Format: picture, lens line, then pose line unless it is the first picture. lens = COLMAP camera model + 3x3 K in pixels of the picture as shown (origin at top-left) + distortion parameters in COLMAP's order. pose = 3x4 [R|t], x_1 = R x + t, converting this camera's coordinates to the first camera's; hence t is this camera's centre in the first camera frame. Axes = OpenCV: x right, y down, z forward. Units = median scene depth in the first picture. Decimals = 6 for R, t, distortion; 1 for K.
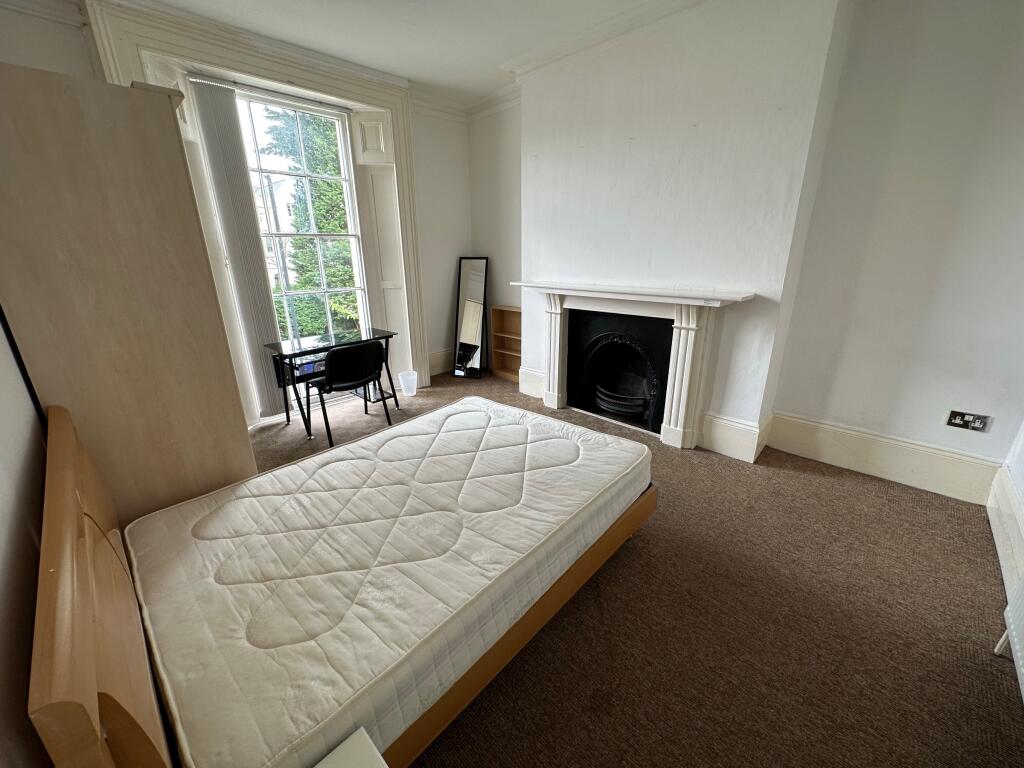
lens RADIAL K [[412.6, 0, 508.6], [0, 412.6, 383.0], [0, 0, 1]] dist [0.000671, 0.000098]
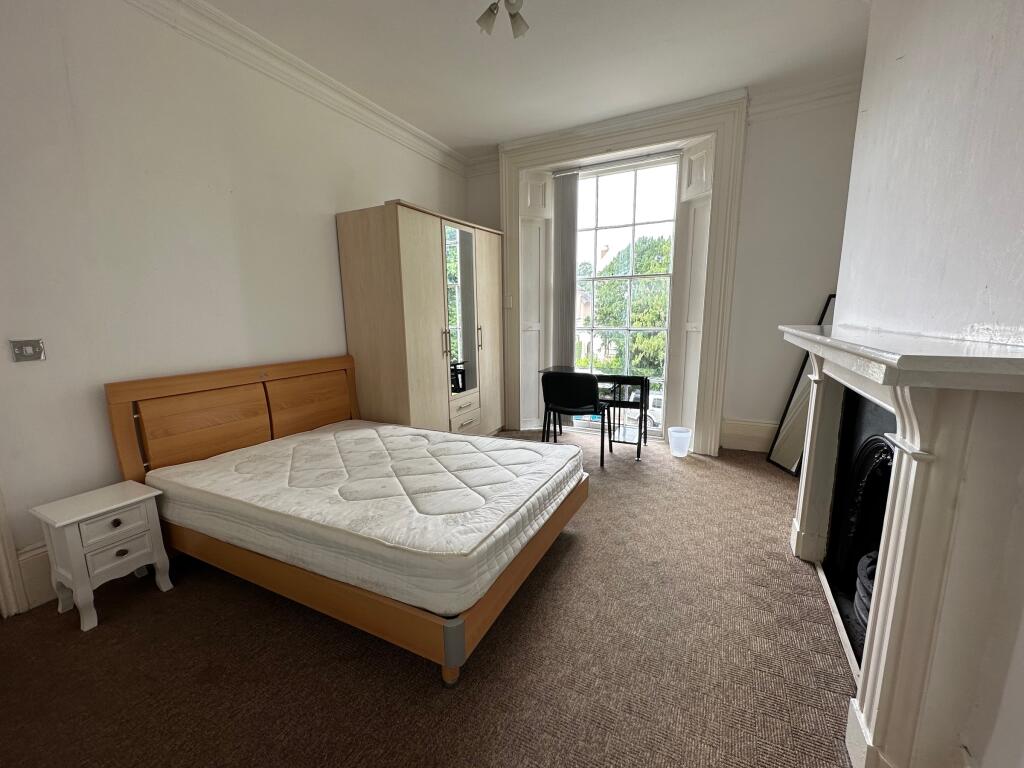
lens RADIAL K [[412.6, 0, 508.6], [0, 412.6, 383.0], [0, 0, 1]] dist [0.000671, 0.000098]
pose [[0.282457, 0.165127, -0.944961, 0.553325], [-0.290476, 0.953549, 0.079802, -0.100443], [0.914244, 0.251948, 0.317302, 0.487446]]
